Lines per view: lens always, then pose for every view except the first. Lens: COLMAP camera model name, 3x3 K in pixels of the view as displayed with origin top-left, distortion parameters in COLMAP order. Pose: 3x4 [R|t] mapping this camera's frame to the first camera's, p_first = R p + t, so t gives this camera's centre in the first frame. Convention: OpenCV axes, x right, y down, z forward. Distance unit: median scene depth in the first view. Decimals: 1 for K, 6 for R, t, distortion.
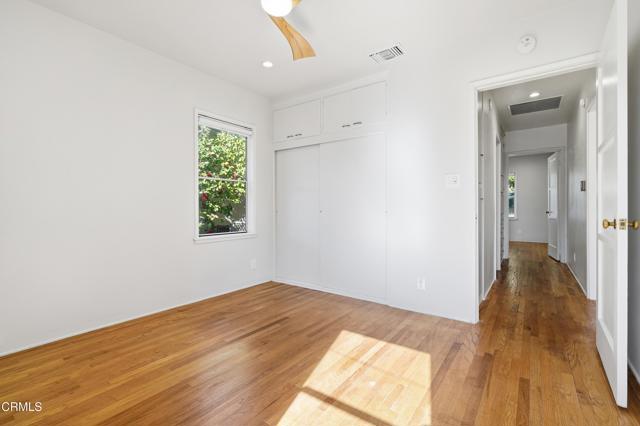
lens RADIAL K [[295.3, 0, 319.6], [0, 295.3, 214.4], [0, 0, 1]] dist [-0.004787, 0.004364]
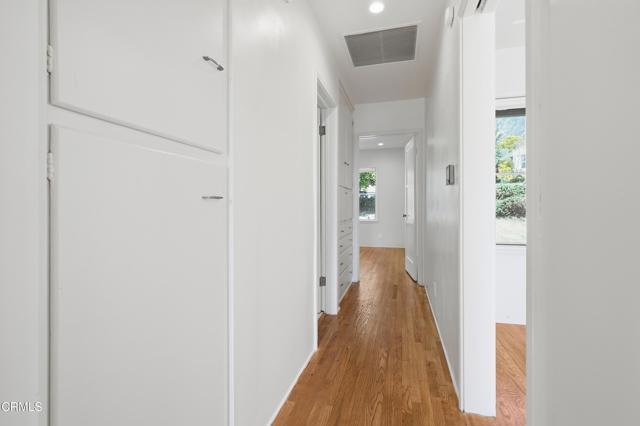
lens RADIAL K [[295.3, 0, 320.6], [0, 295.3, 213.8], [0, 0, 1]] dist [-0.004787, 0.004364]
pose [[0.934449, -0.006774, 0.356031, 0.684415], [0.004496, 0.999964, 0.007225, -0.045338], [-0.356067, -0.005151, 0.934446, 0.827833]]
